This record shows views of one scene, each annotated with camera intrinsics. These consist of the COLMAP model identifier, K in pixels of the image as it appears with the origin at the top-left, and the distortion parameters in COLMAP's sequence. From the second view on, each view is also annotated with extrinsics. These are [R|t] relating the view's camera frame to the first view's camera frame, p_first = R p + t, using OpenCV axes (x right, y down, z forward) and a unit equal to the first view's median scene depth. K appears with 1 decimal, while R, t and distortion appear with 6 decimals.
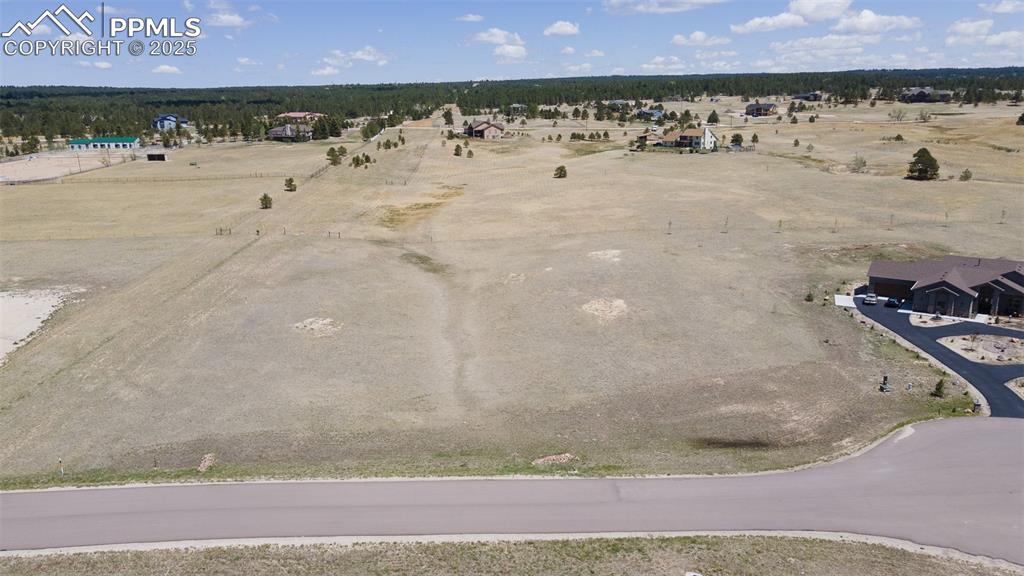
lens RADIAL K [[726.1, 0, 513.5], [0, 726.1, 292.5], [0, 0, 1]] dist [0.033946, 0.036731]
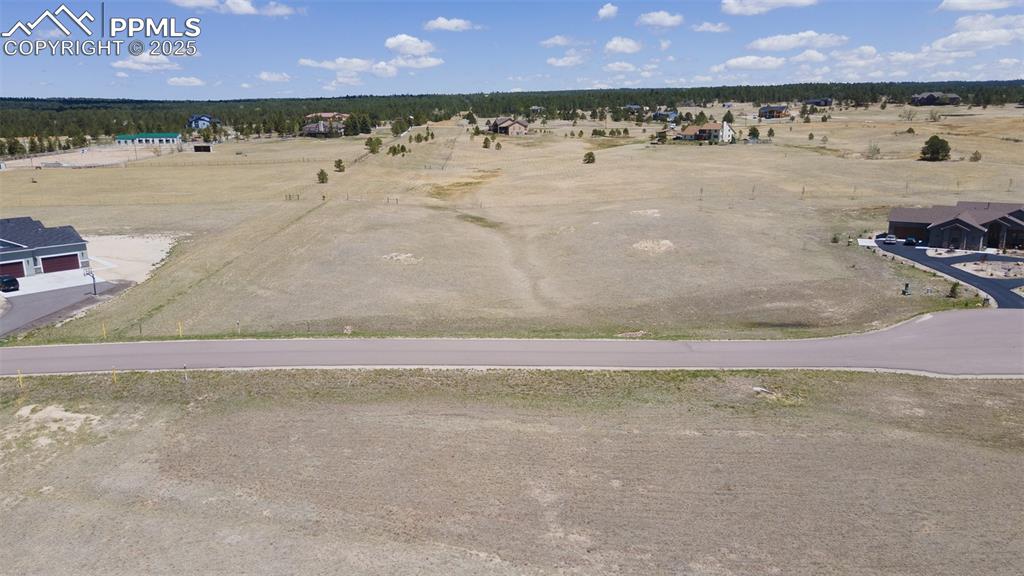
lens RADIAL K [[726.1, 0, 515.5], [0, 726.1, 283.9], [0, 0, 1]] dist [0.033946, 0.036731]
pose [[0.999954, 0.001982, -0.009434, -0.060879], [-0.002235, 0.999636, -0.026878, 0.088056], [0.009377, 0.026897, 0.999594, -0.100753]]
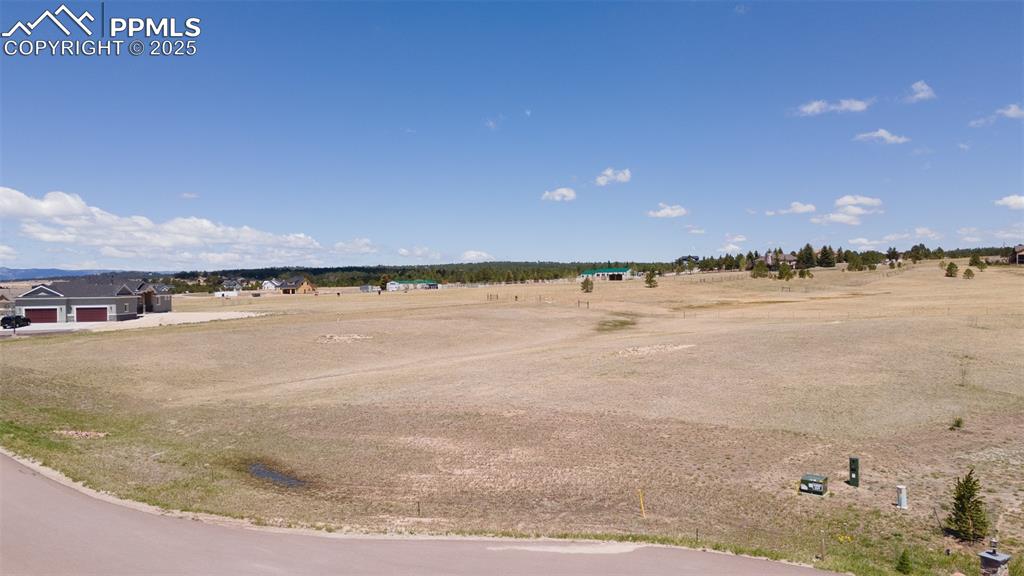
lens RADIAL K [[745.4, 0, 512.8], [0, 745.4, 289.2], [0, 0, 1]] dist [0.033585, 0.024167]
pose [[0.708240, 0.010392, -0.705895, 0.385166], [-0.175144, 0.971219, -0.161428, 0.073662], [0.683901, 0.237963, 0.689676, 0.386114]]
